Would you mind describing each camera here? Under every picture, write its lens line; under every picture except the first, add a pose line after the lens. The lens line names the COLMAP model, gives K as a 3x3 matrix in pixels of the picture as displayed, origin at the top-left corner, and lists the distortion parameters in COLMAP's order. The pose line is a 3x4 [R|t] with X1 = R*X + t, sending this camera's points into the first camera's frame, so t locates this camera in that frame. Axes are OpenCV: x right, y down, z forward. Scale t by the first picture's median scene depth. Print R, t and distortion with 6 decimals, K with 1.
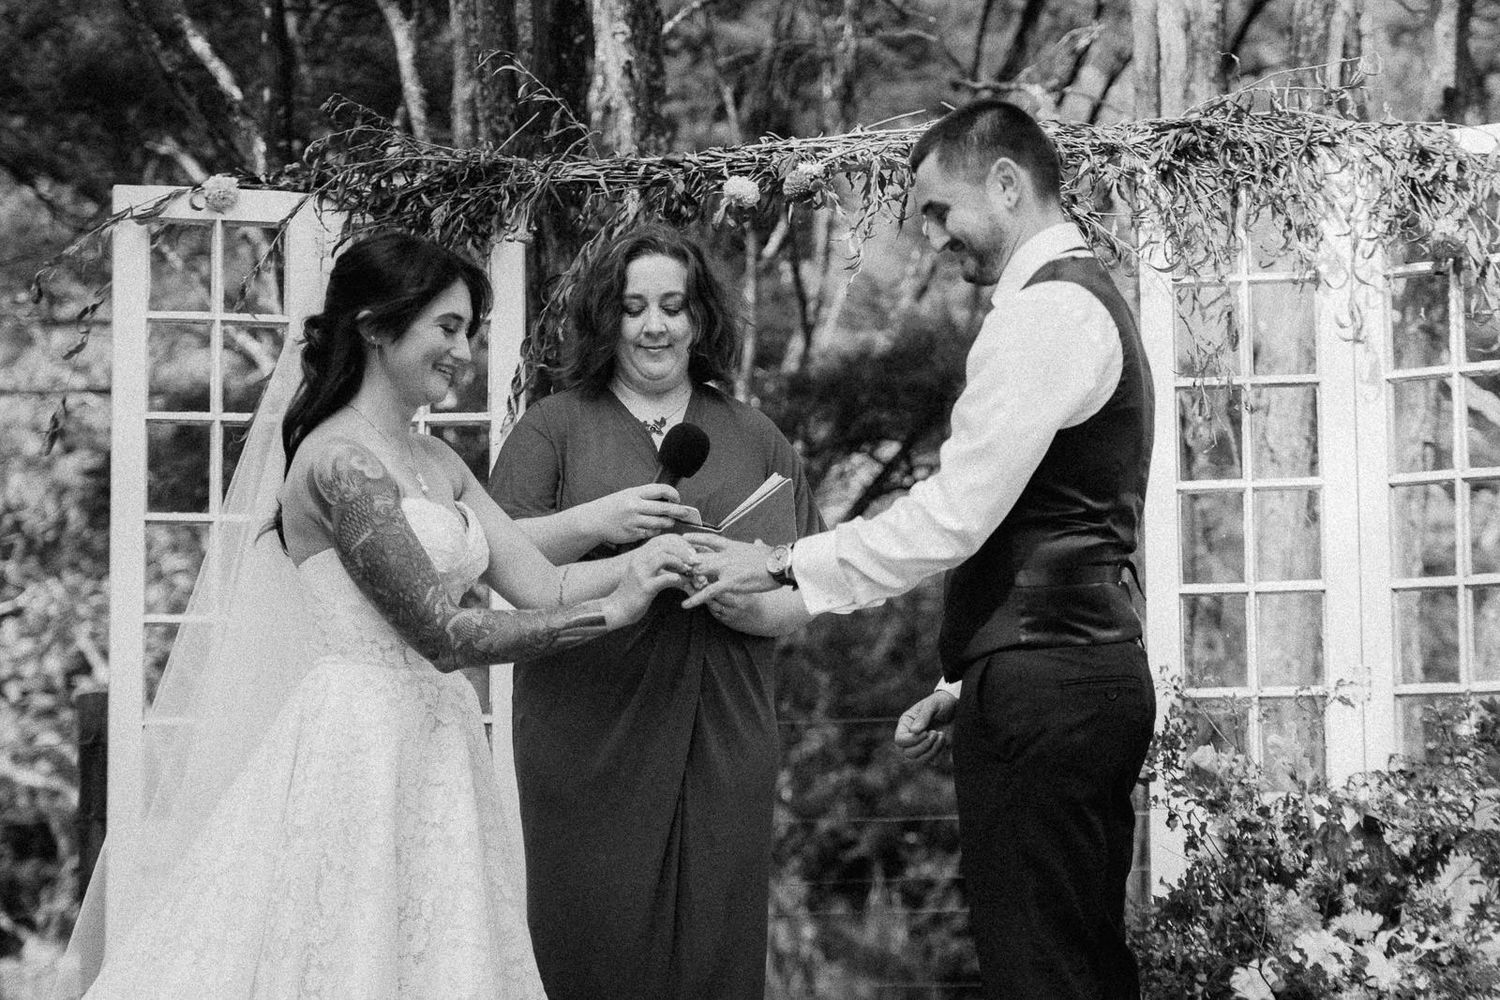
lens RADIAL K [[3184.8, 0, 820.6], [0, 3184.8, 504.0], [0, 0, 1]] dist [0.013489, -0.263133]
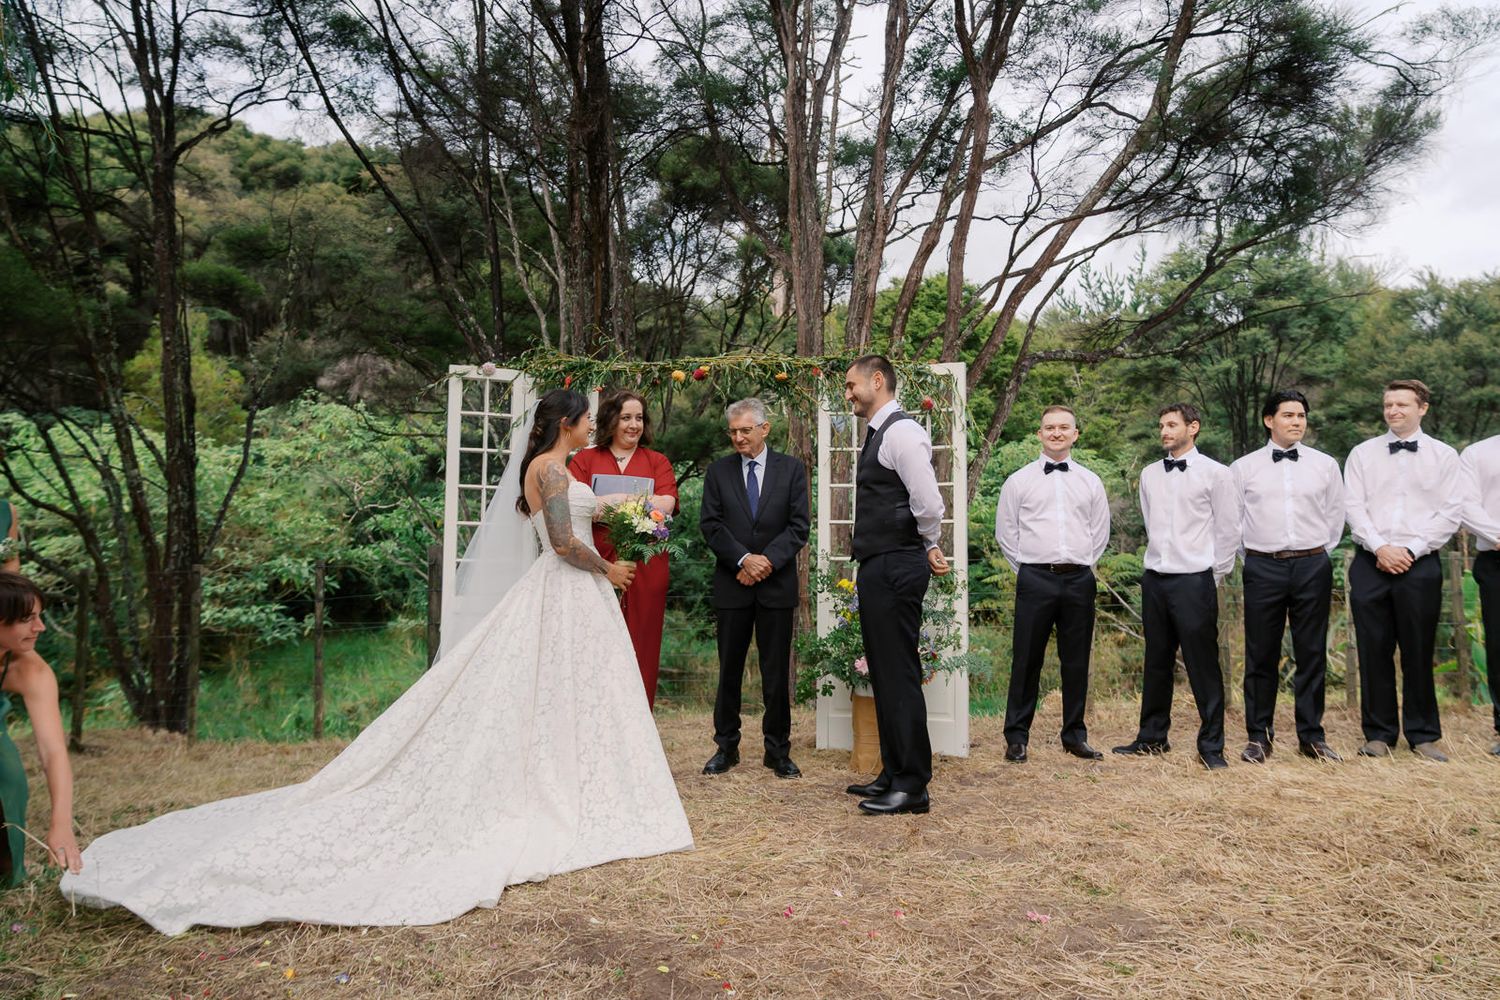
lens RADIAL K [[974.0, 0, 750.0], [0, 974.0, 500.0], [0, 0, 1]] dist [-0.045491, -0.000391]
pose [[0.994092, 0.027972, 0.104871, -0.048500], [-0.030394, 0.999305, 0.021569, -0.009370], [-0.104195, -0.024629, 0.994252, 0.137937]]
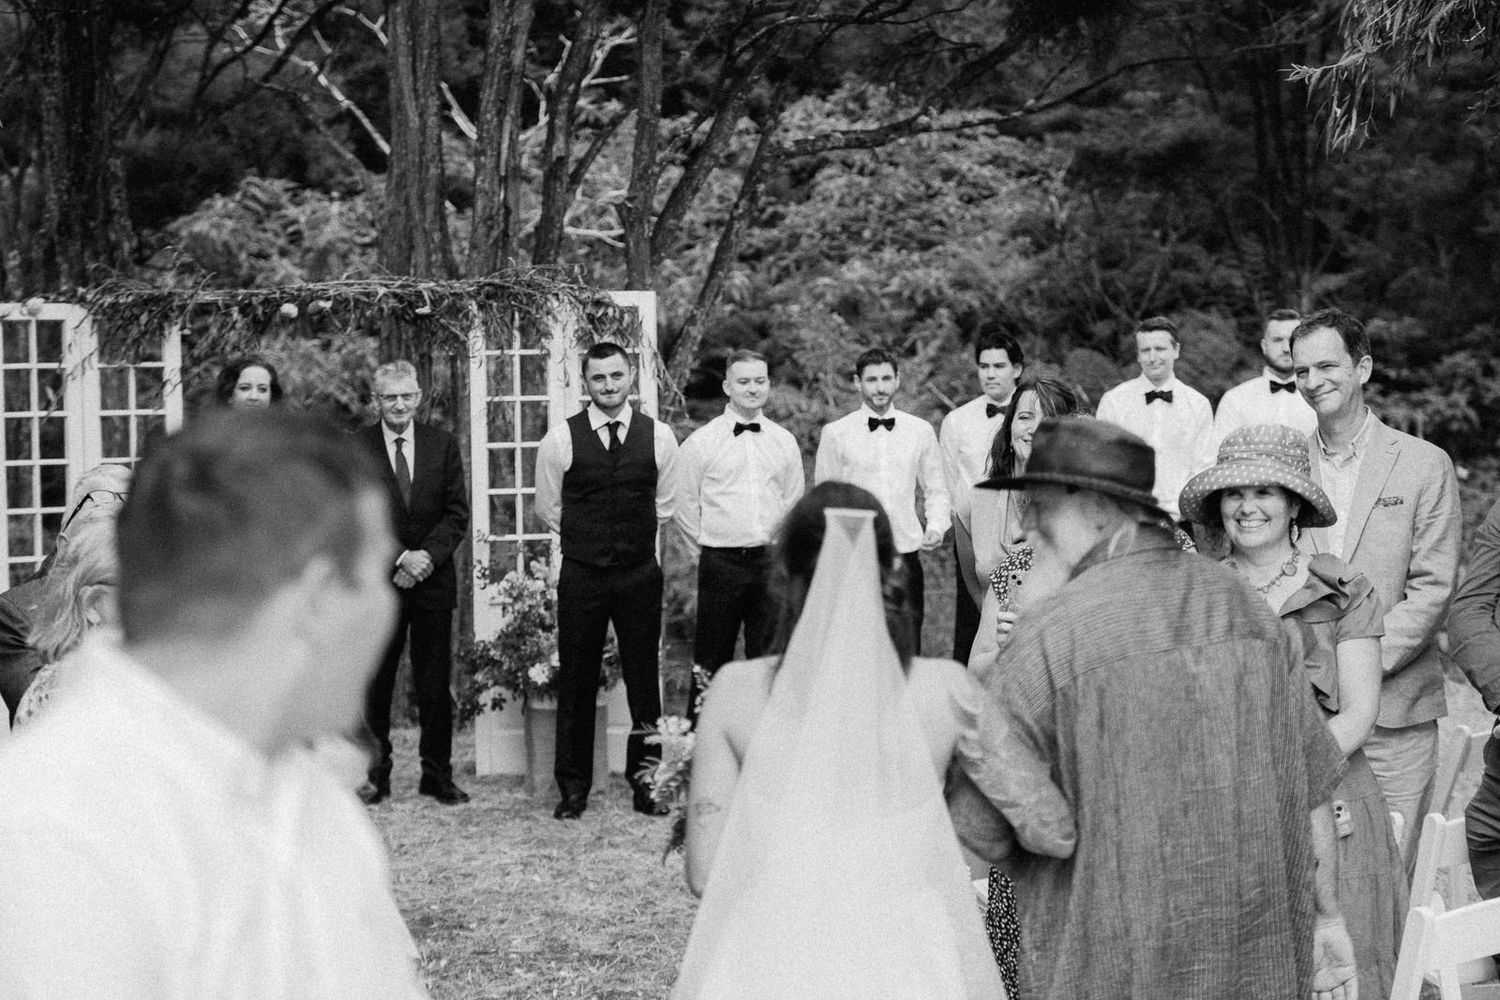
lens RADIAL K [[2966.9, 0, 750.0], [0, 2966.9, 500.0], [0, 0, 1]] dist [0.039049, -0.374830]
pose [[0.946219, -0.019950, 0.322911, -0.377896], [-0.030543, 0.988131, 0.150548, -0.281365], [-0.322082, -0.152314, 0.934379, -0.991286]]
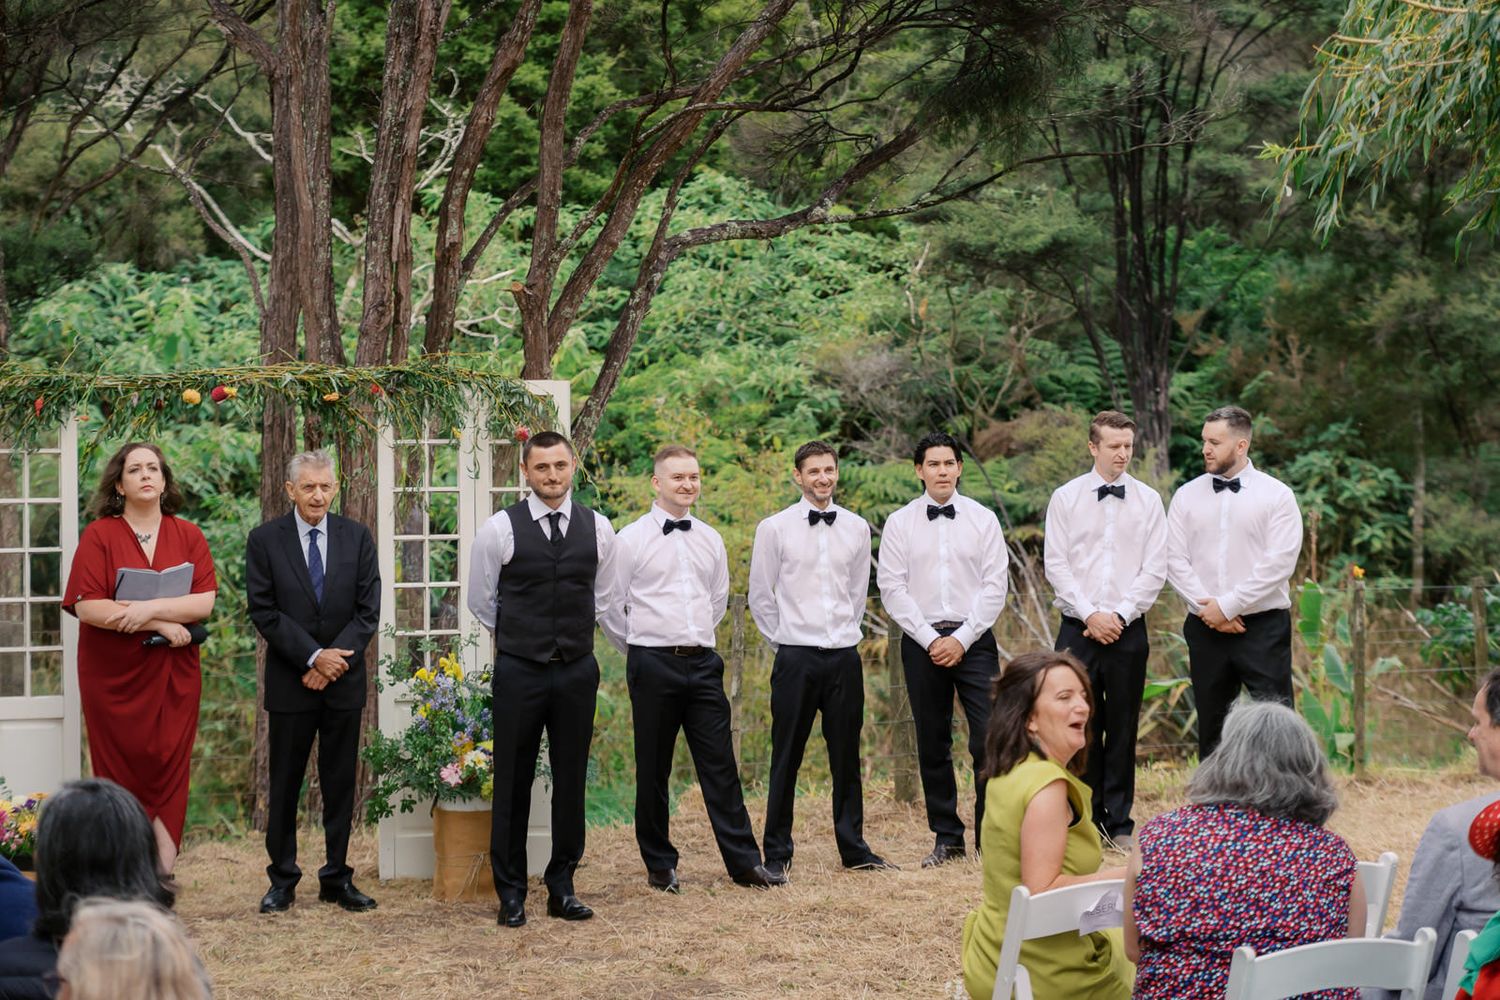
lens RADIAL K [[2966.9, 0, 750.0], [0, 2966.9, 500.0], [0, 0, 1]] dist [0.039049, -0.374830]
pose [[0.923520, -0.002544, 0.383543, -0.428133], [-0.045645, 0.992143, 0.116488, -0.271259], [-0.380826, -0.125086, 0.916147, -0.917182]]
